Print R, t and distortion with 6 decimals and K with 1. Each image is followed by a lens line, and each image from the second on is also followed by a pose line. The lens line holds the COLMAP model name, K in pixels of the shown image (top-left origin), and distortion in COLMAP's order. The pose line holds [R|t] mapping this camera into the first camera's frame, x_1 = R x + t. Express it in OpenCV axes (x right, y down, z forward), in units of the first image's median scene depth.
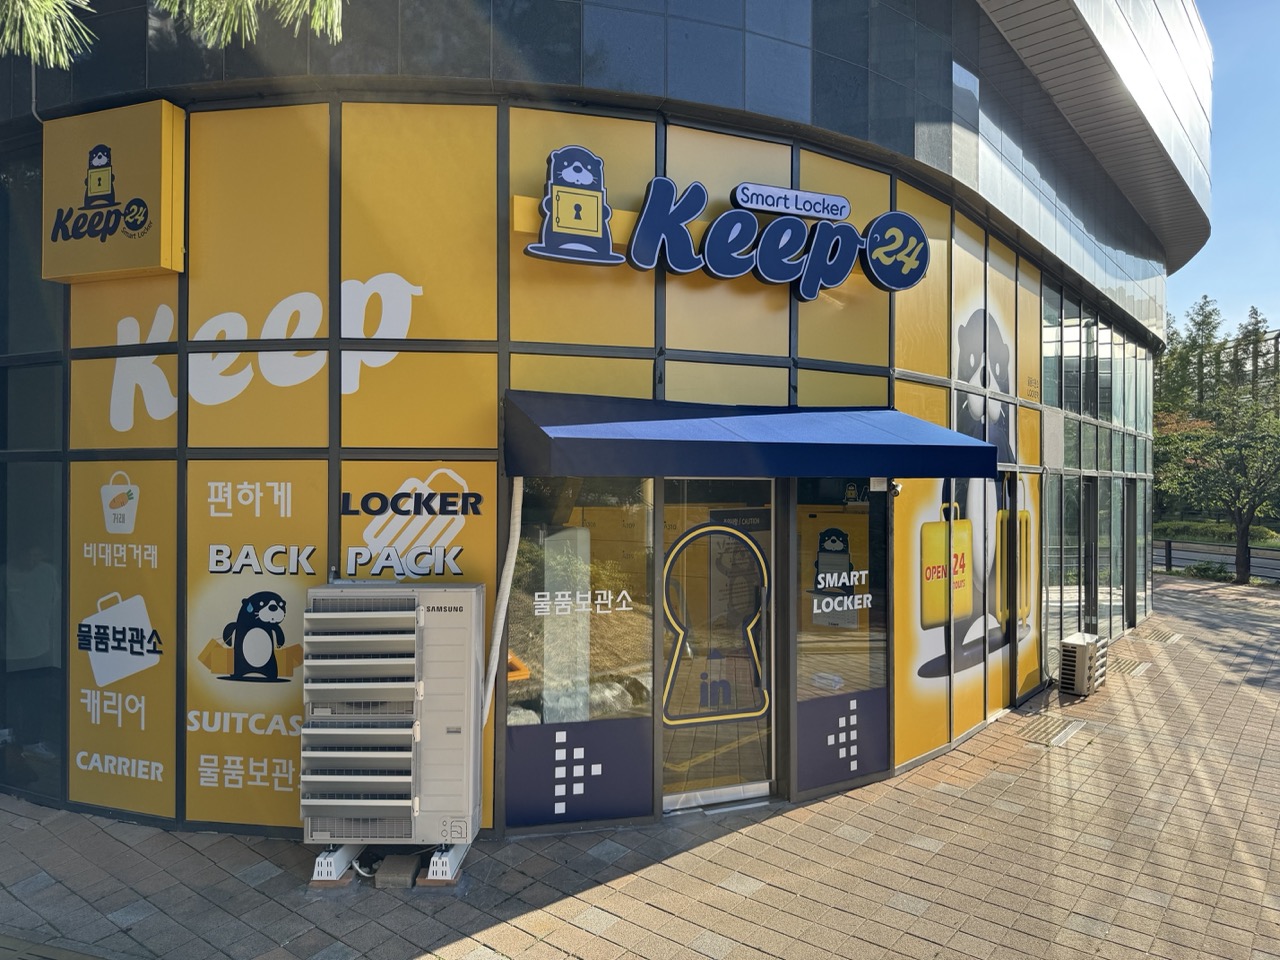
lens RADIAL K [[897.8, 0, 638.7], [0, 897.8, 487.2], [0, 0, 1]] dist [0.184519, -0.409161]
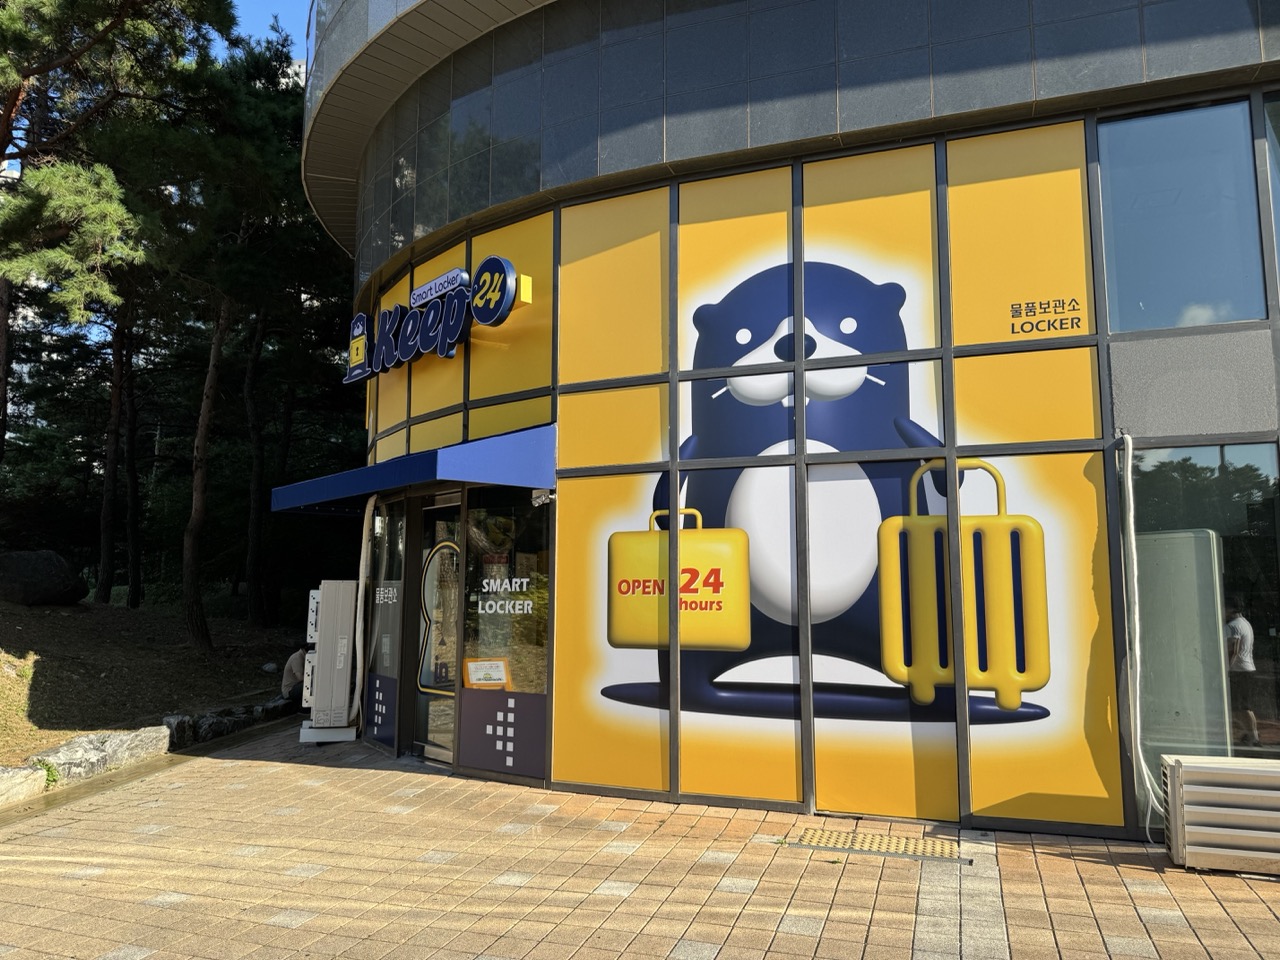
lens RADIAL K [[897.8, 0, 638.7], [0, 897.8, 487.2], [0, 0, 1]] dist [0.184519, -0.409161]
pose [[0.320325, -0.114846, -0.940320, 1.333482], [0.004313, 0.992790, -0.119785, 0.115836], [0.947298, 0.034315, 0.318511, 0.799976]]
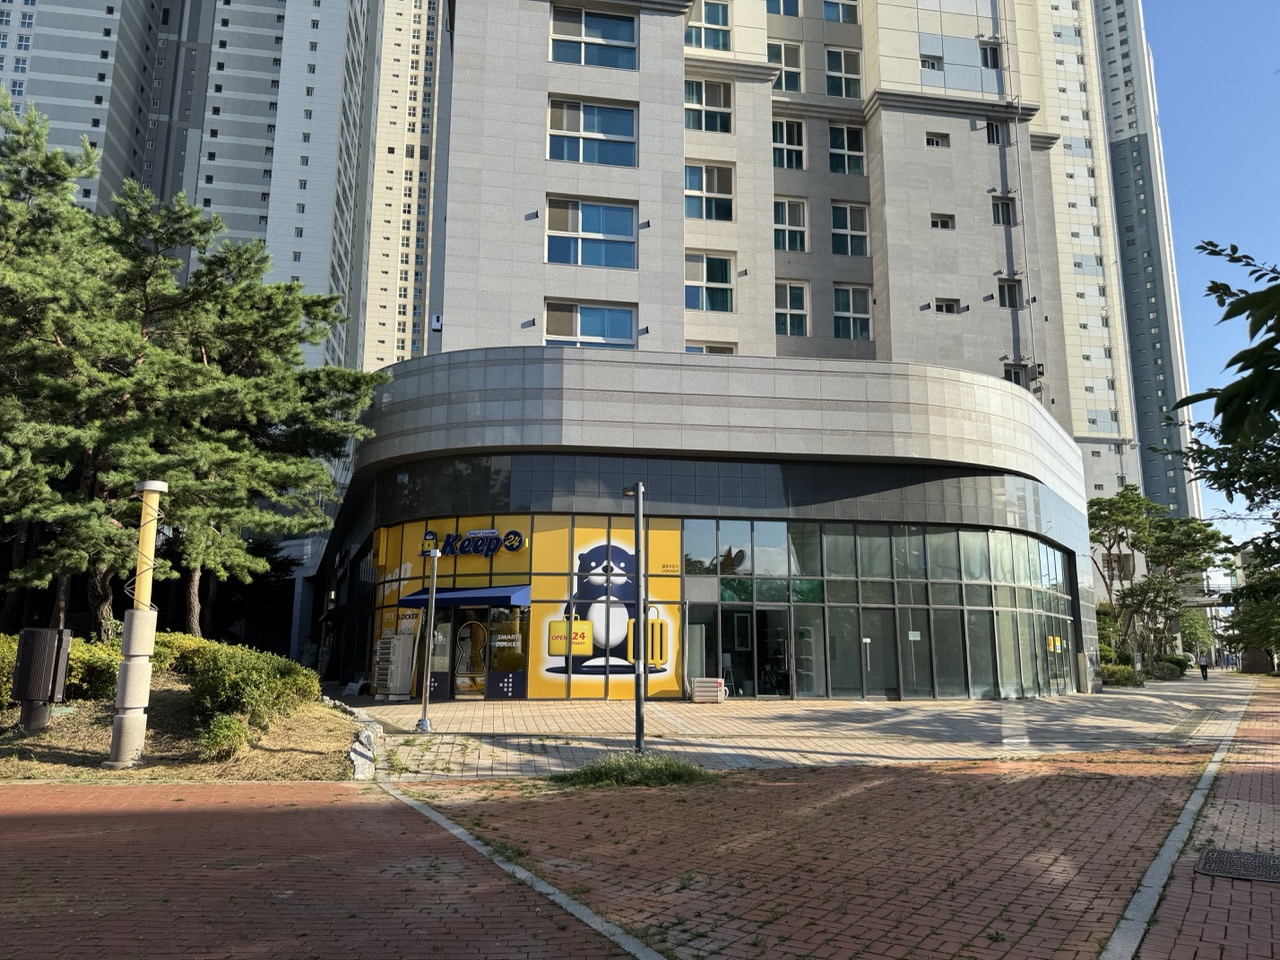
lens RADIAL K [[897.8, 0, 638.7], [0, 897.8, 487.2], [0, 0, 1]] dist [0.184519, -0.409161]
pose [[0.742854, -0.117258, -0.659104, 2.879097], [0.000475, 0.984633, -0.174637, 0.141319], [0.669453, 0.129416, 0.731495, -1.215222]]
